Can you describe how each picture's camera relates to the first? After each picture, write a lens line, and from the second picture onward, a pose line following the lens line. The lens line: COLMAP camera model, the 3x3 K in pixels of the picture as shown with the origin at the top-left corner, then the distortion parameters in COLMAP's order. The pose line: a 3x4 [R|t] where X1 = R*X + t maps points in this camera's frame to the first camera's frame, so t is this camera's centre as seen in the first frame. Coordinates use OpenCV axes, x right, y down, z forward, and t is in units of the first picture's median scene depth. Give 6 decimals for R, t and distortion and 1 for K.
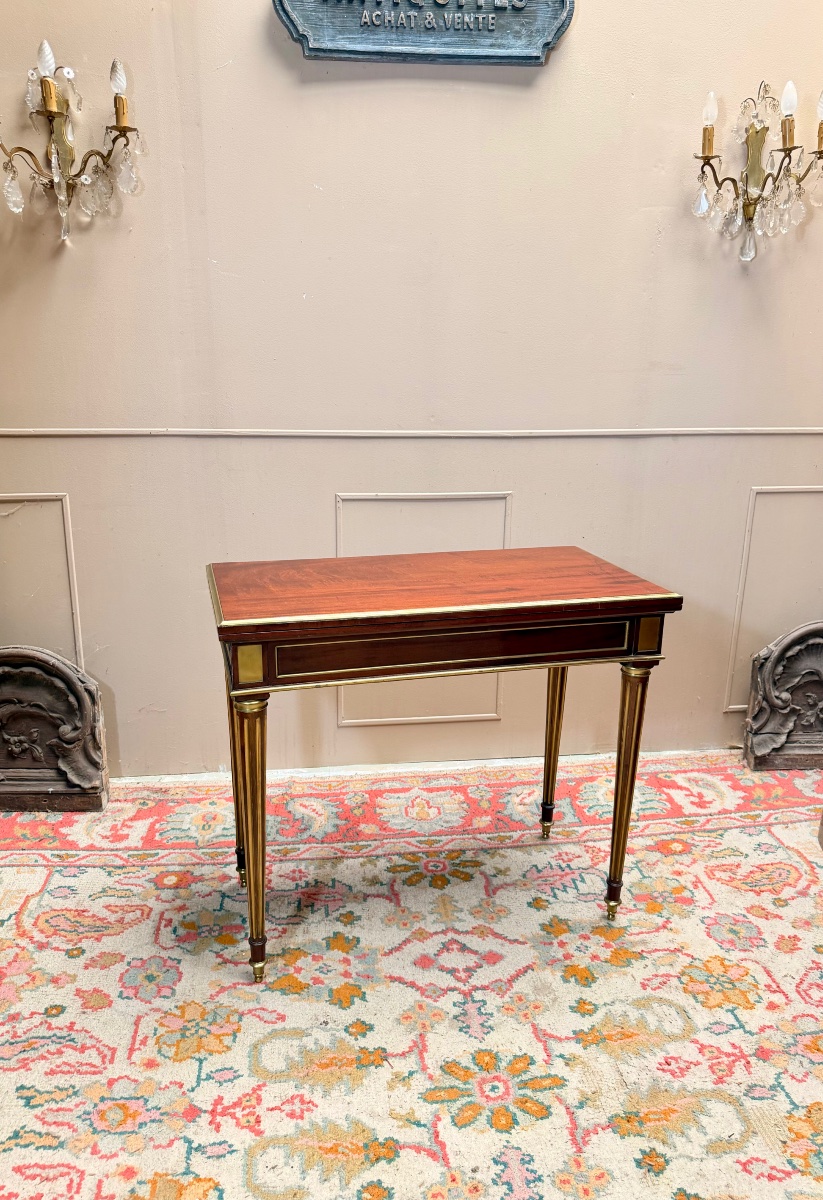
lens RADIAL K [[837.7, 0, 401.2], [0, 837.7, 598.4], [0, 0, 1]] dist [0.032965, -0.064089]
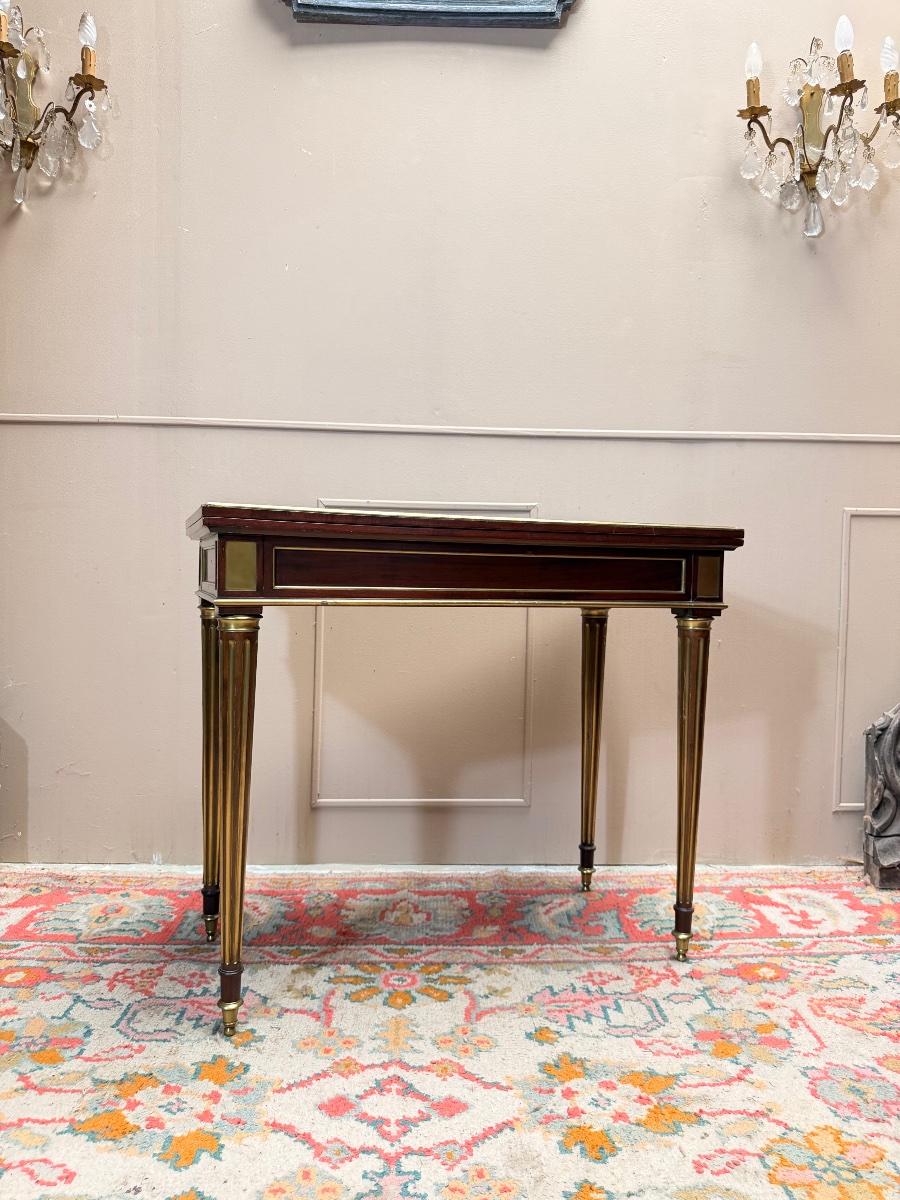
lens RADIAL K [[850.2, 0, 447.9], [0, 850.2, 595.9], [0, 0, 1]] dist [-0.011412, 0.006043]
pose [[0.997192, 0.012145, -0.073901, 0.127094], [-0.029681, 0.970052, -0.241078, 0.184769], [0.068760, 0.242595, 0.967688, 0.268496]]
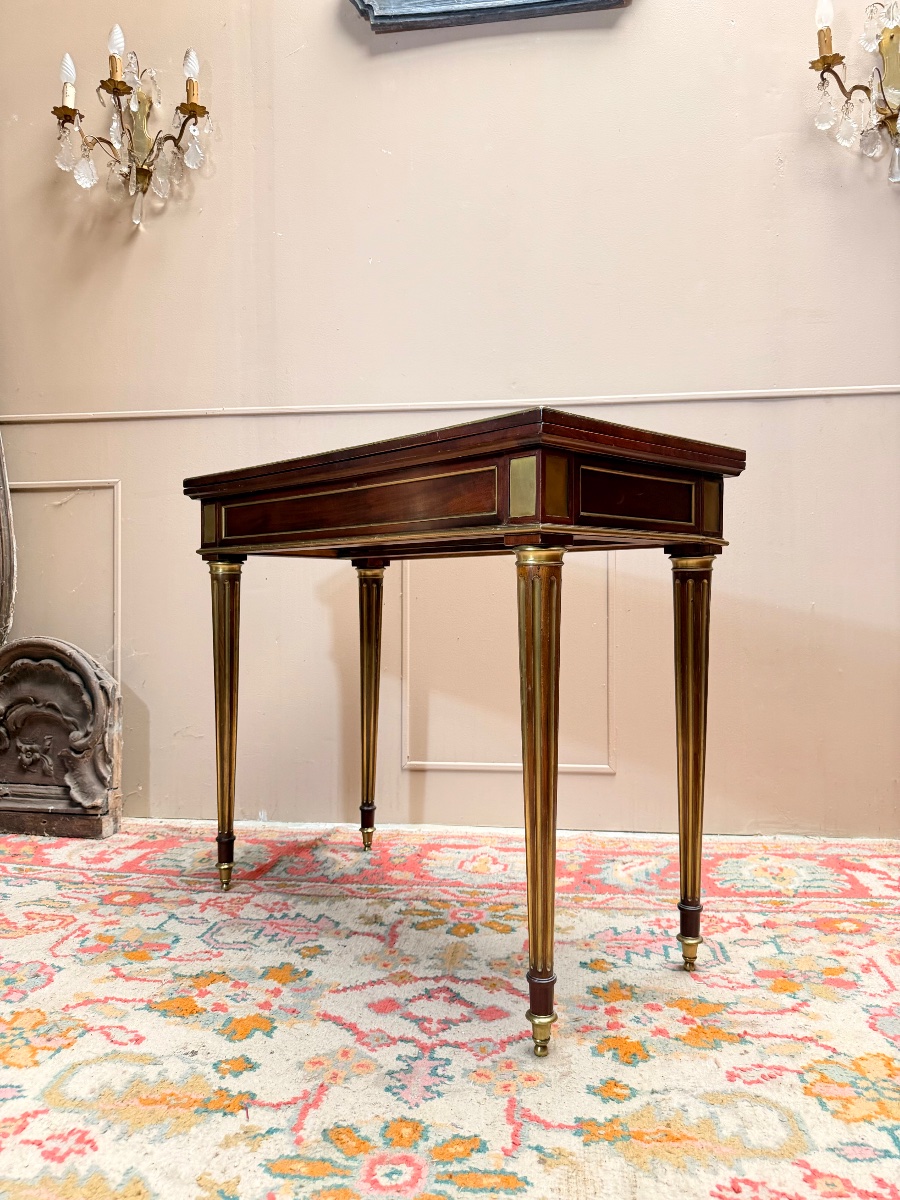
lens RADIAL K [[847.3, 0, 450.0], [0, 847.3, 597.2], [0, 0, 1]] dist [-0.002366, -0.003559]
pose [[0.971024, -0.012463, -0.238658, 0.201017], [-0.052196, 0.963470, -0.262680, 0.253052], [0.233213, 0.267526, 0.934902, 0.268304]]
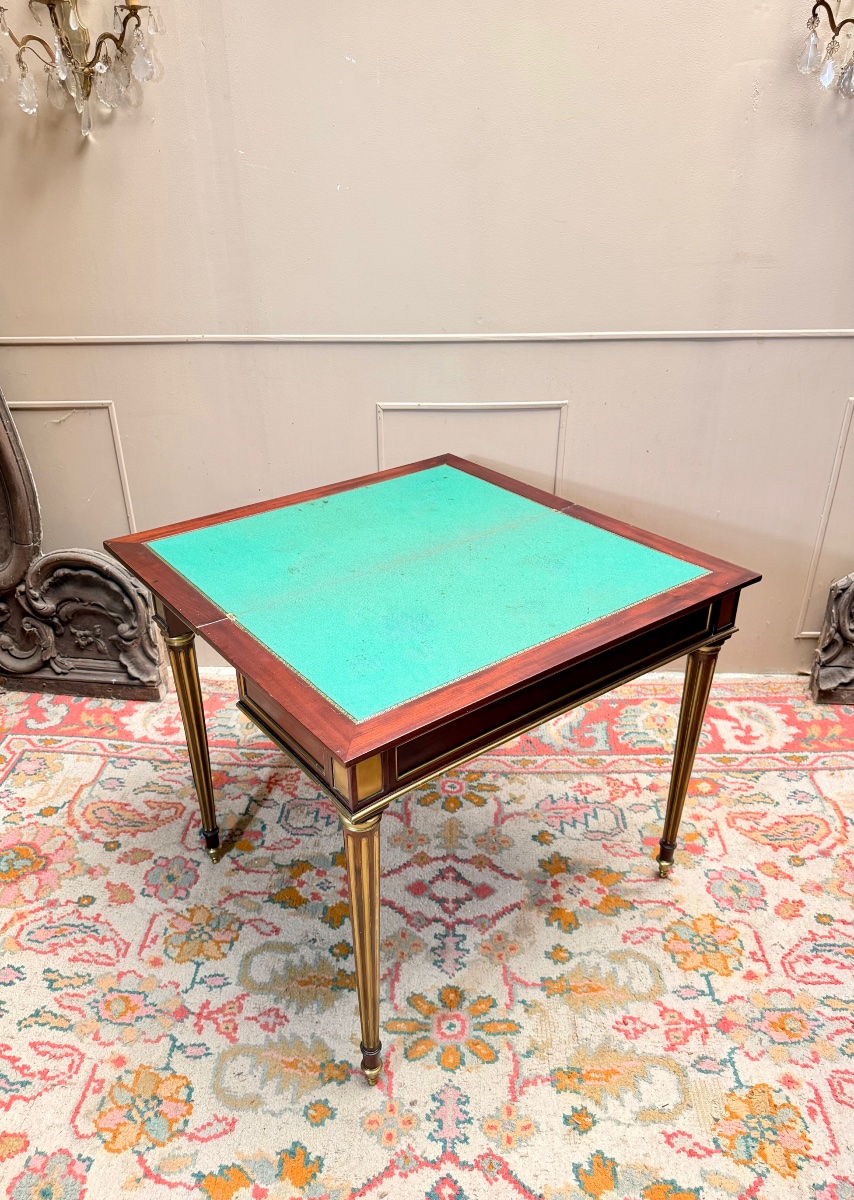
lens RADIAL K [[833.8, 0, 406.3], [0, 833.8, 598.5], [0, 0, 1]] dist [0.062263, -0.119530]
pose [[0.985373, 0.055649, -0.161072, 0.138844], [-0.020840, 0.977435, 0.210206, -0.124870], [0.169135, -0.203774, 0.964297, 0.045152]]
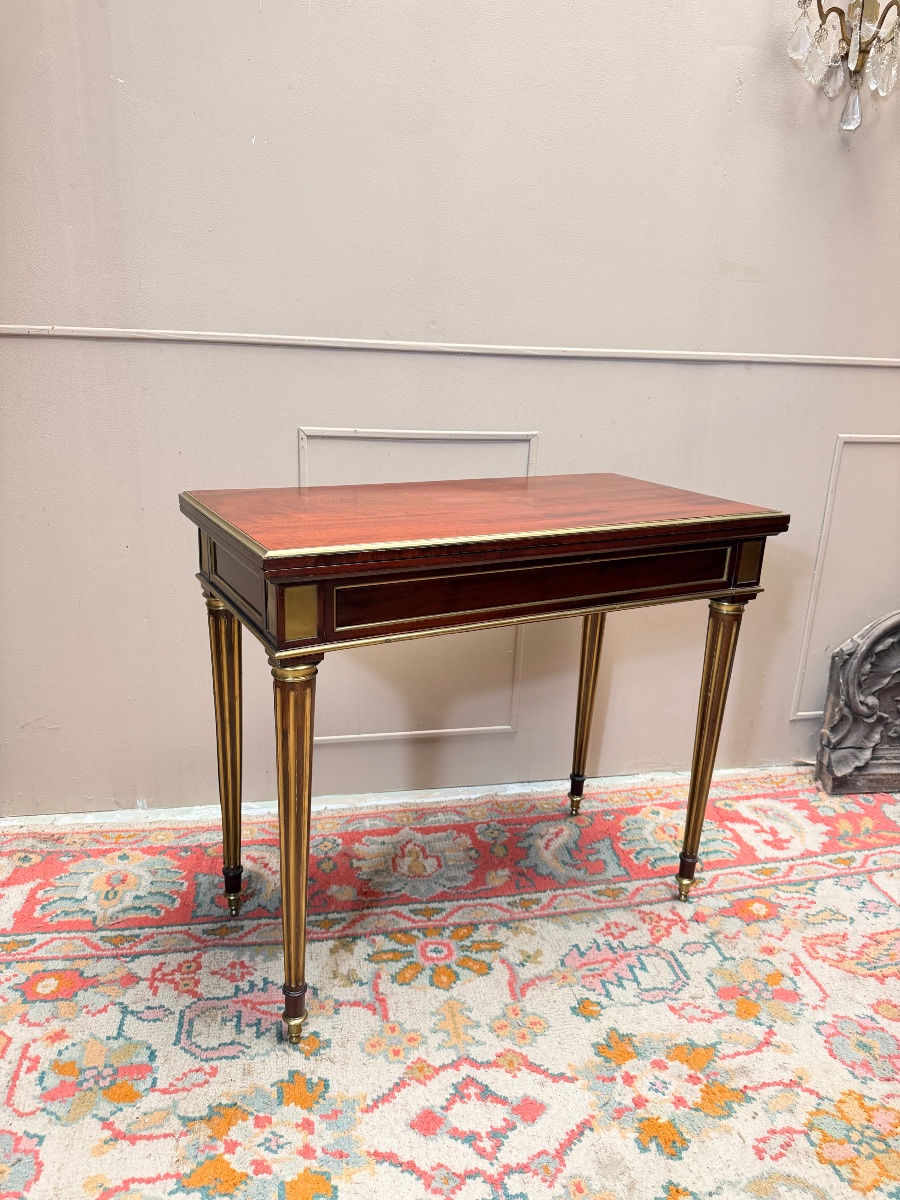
lens RADIAL K [[851.0, 0, 443.5], [0, 851.0, 596.6], [0, 0, 1]] dist [-0.002609, -0.002402]
pose [[0.996691, 0.004975, 0.081133, -0.013874], [-0.006171, 0.999876, 0.014505, 0.010518], [-0.081051, -0.014958, 0.996598, 0.294173]]
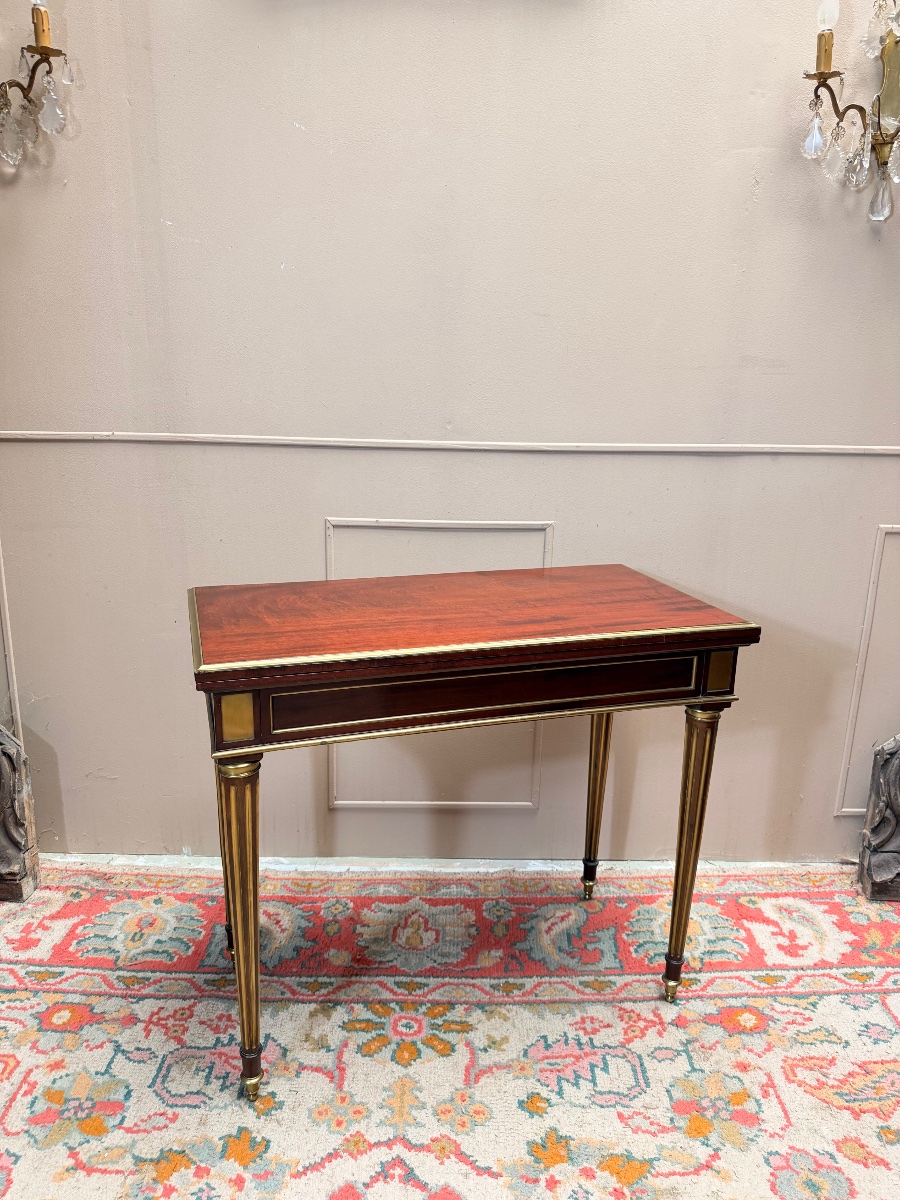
lens RADIAL K [[850.2, 0, 447.9], [0, 850.2, 595.9], [0, 0, 1]] dist [-0.011412, 0.006043]
pose [[0.993758, 0.037892, -0.104929, 0.141688], [-0.039530, 0.999126, -0.013571, -0.052898], [0.104323, 0.017634, 0.994387, 0.254743]]
